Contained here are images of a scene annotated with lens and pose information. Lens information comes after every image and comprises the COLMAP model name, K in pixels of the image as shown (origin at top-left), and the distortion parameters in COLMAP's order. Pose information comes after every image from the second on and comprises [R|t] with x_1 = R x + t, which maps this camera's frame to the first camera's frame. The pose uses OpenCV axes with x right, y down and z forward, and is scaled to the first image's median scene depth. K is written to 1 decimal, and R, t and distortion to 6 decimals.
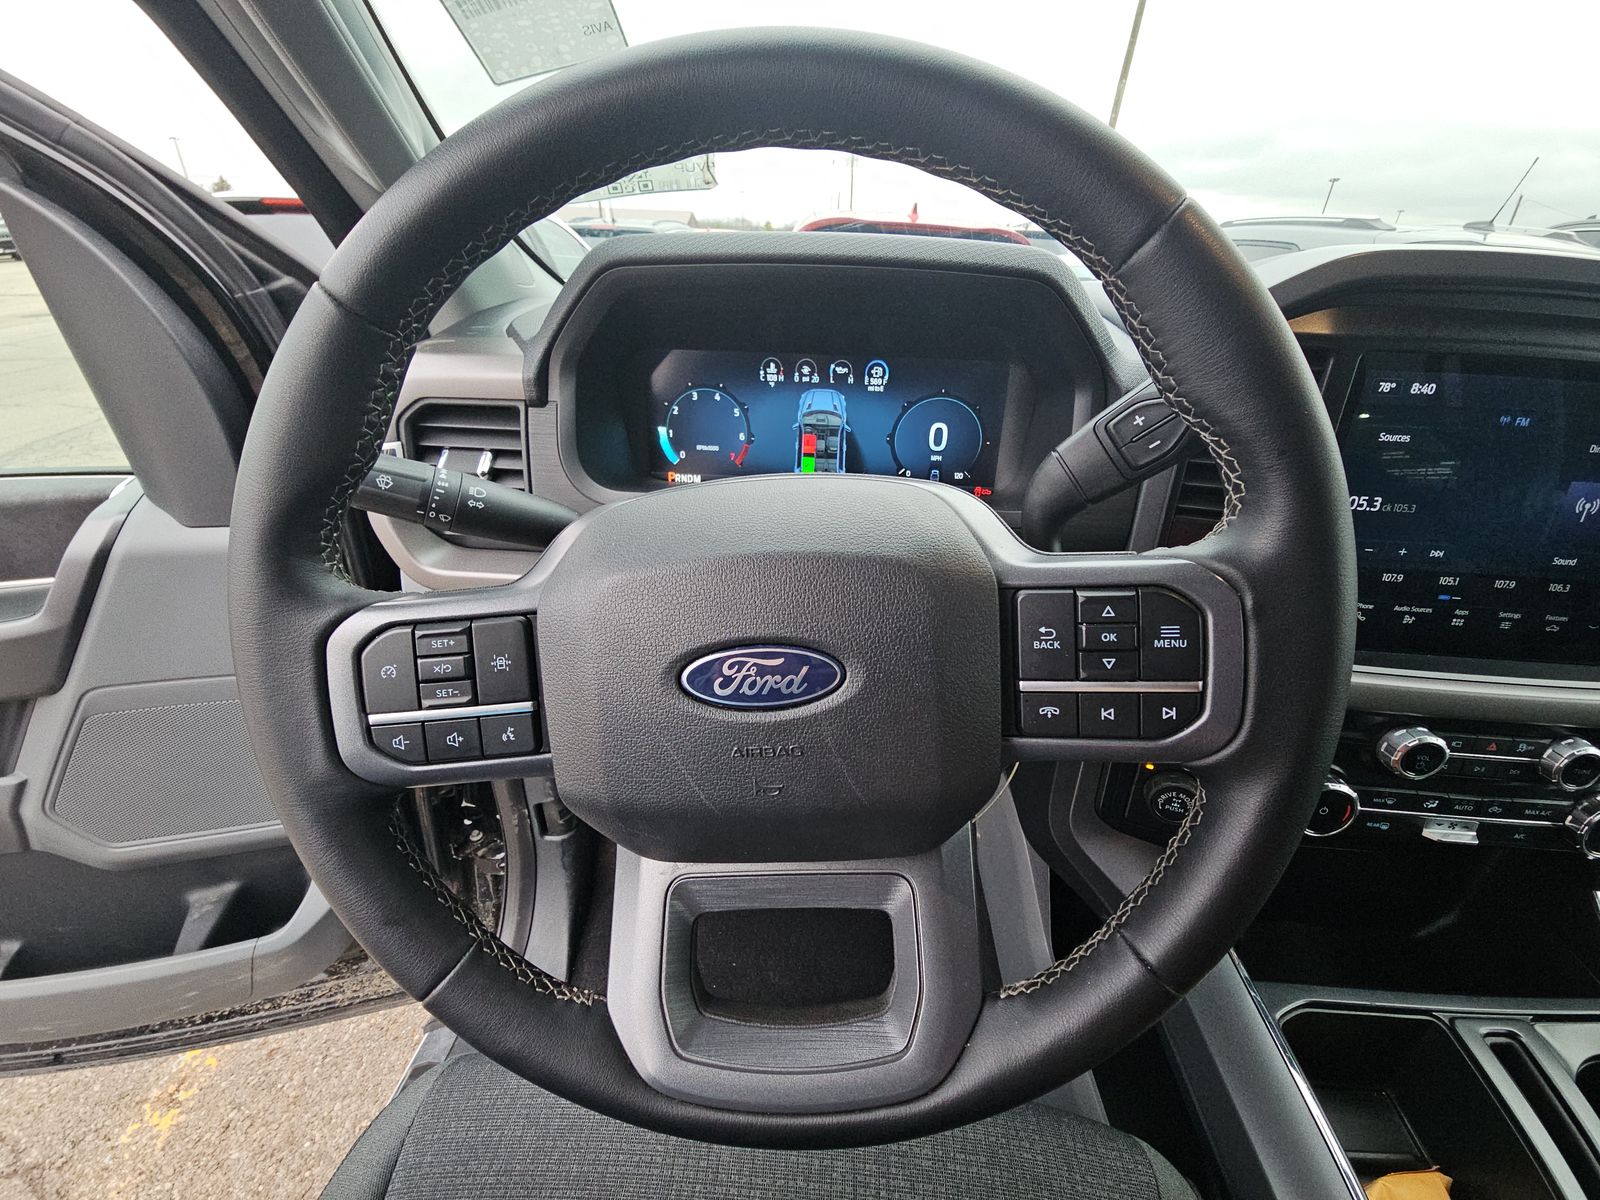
lens RADIAL K [[645.4, 0, 800.0], [0, 645.4, 600.0], [0, 0, 1]] dist [-0.000845, -0.000128]
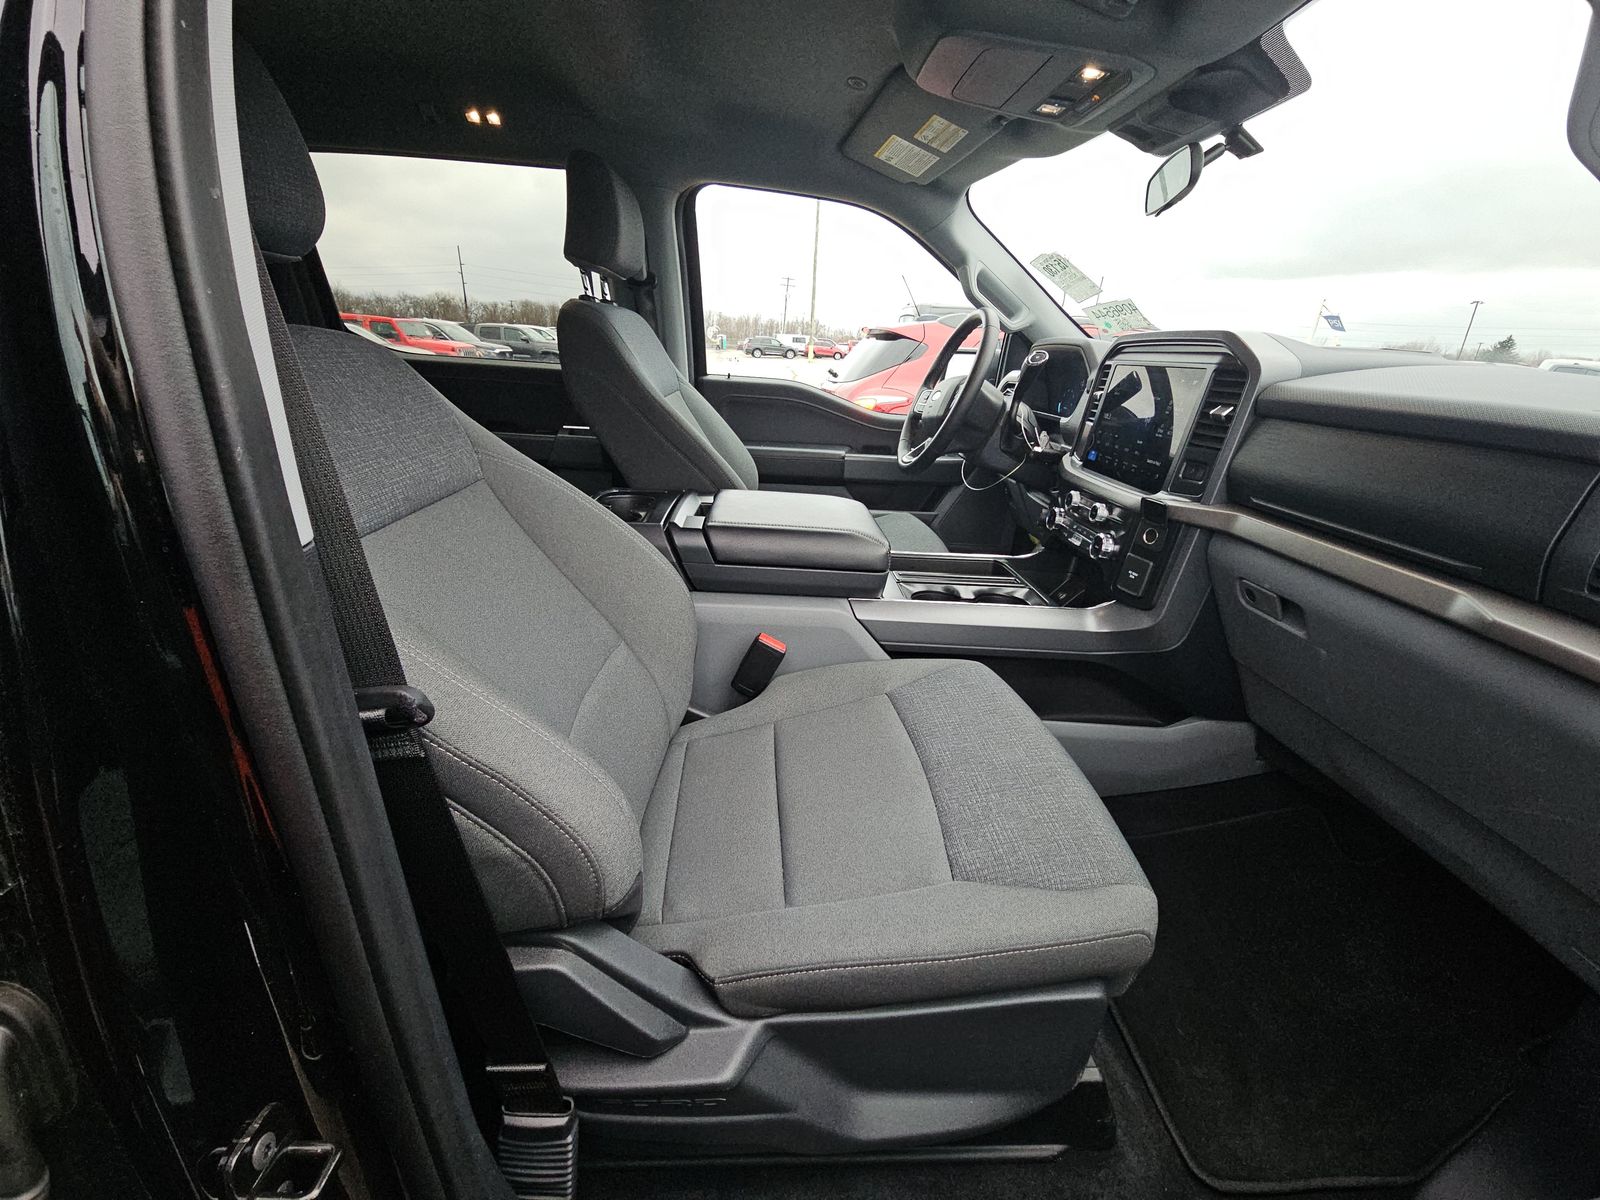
lens RADIAL K [[651.1, 0, 805.8], [0, 651.1, 600.3], [0, 0, 1]] dist [0.004182, 0.000074]
pose [[0.126899, 0.337119, -0.932871, 4.444330], [-0.513515, 0.826961, 0.228992, 0.673907], [0.848645, 0.449984, 0.278056, -0.716960]]
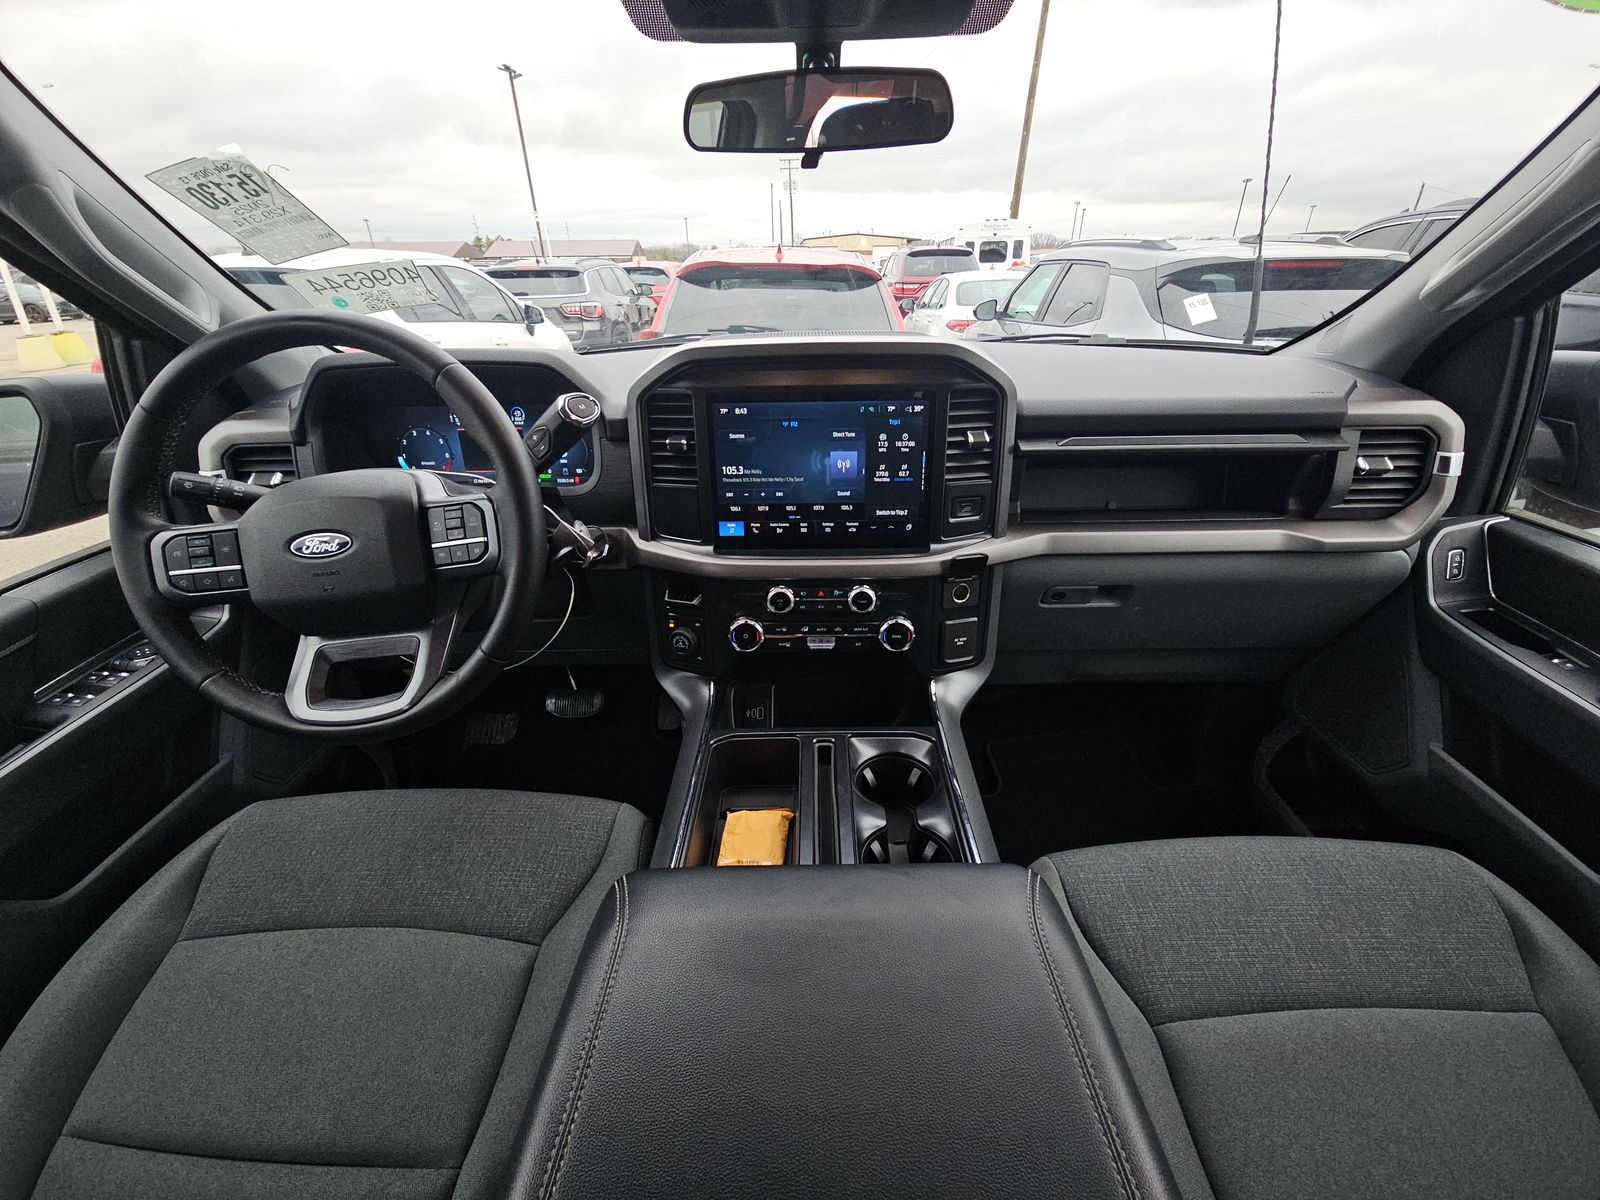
lens RADIAL K [[651.1, 0, 805.8], [0, 651.1, 600.3], [0, 0, 1]] dist [0.004182, 0.000074]
pose [[0.997073, -0.068162, 0.034624, 1.185486], [0.068980, 0.997353, -0.023006, 0.356283], [-0.032965, 0.025327, 0.999136, -1.130185]]
